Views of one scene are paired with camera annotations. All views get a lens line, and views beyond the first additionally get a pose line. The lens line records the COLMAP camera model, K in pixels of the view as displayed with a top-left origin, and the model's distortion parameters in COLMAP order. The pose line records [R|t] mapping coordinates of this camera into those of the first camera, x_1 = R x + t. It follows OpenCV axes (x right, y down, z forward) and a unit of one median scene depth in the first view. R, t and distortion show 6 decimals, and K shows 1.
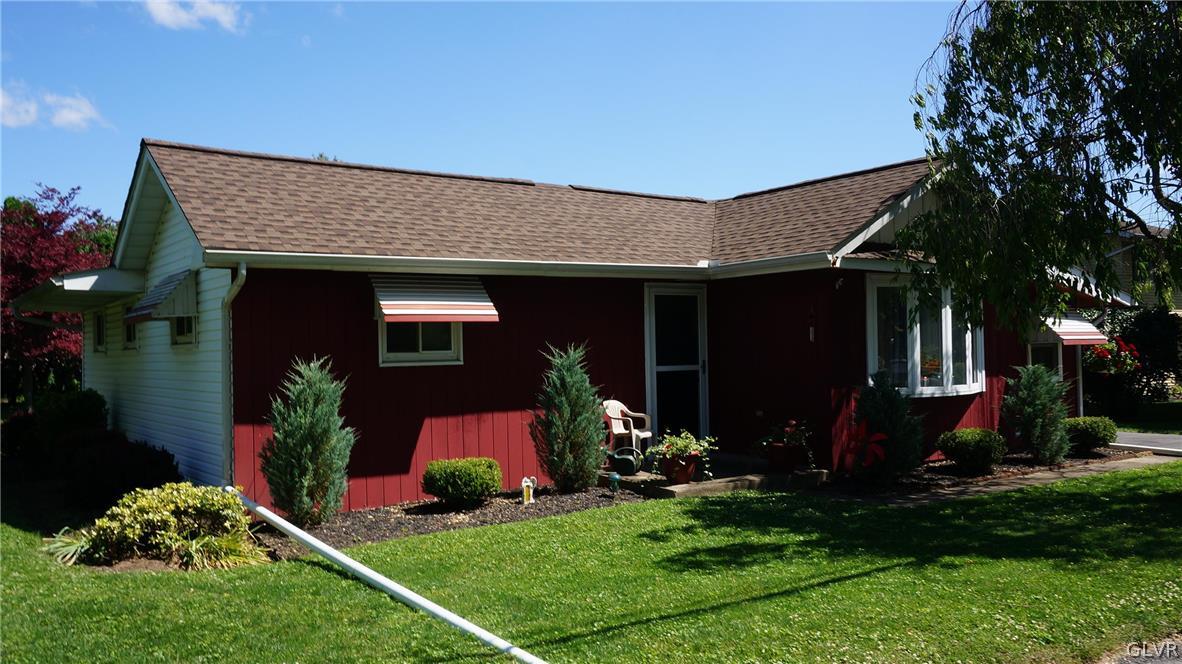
lens RADIAL K [[986.9, 0, 598.5], [0, 986.9, 333.0], [0, 0, 1]] dist [0.086595, 0.003063]
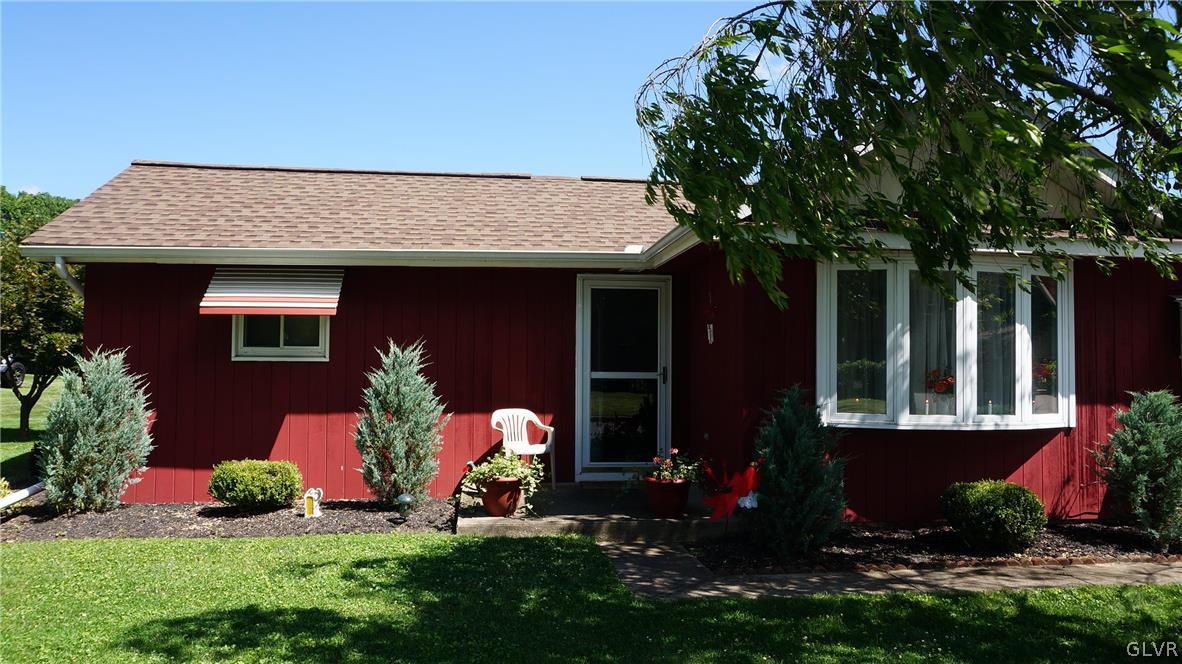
lens RADIAL K [[794.9, 0, 586.6], [0, 794.9, 334.0], [0, 0, 1]] dist [-0.016327, 0.024432]
pose [[0.862184, 0.009444, -0.506508, 0.429139], [-0.017130, 0.999798, -0.010516, 0.008825], [0.506306, 0.017743, 0.862171, 0.432225]]
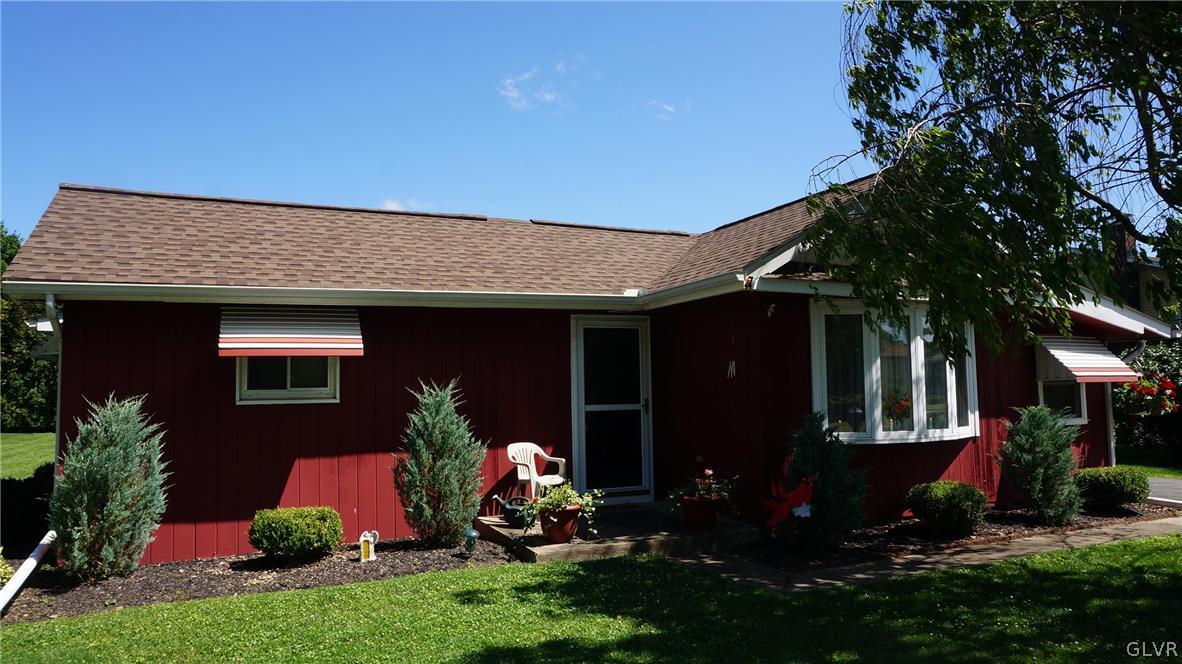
lens RADIAL K [[794.9, 0, 583.7], [0, 794.9, 340.2], [0, 0, 1]] dist [-0.016327, 0.024432]
pose [[0.976303, -0.011088, -0.216125, 0.232294], [0.001765, 0.999061, -0.043282, 0.005540], [0.216402, 0.041875, 0.975406, 0.292896]]
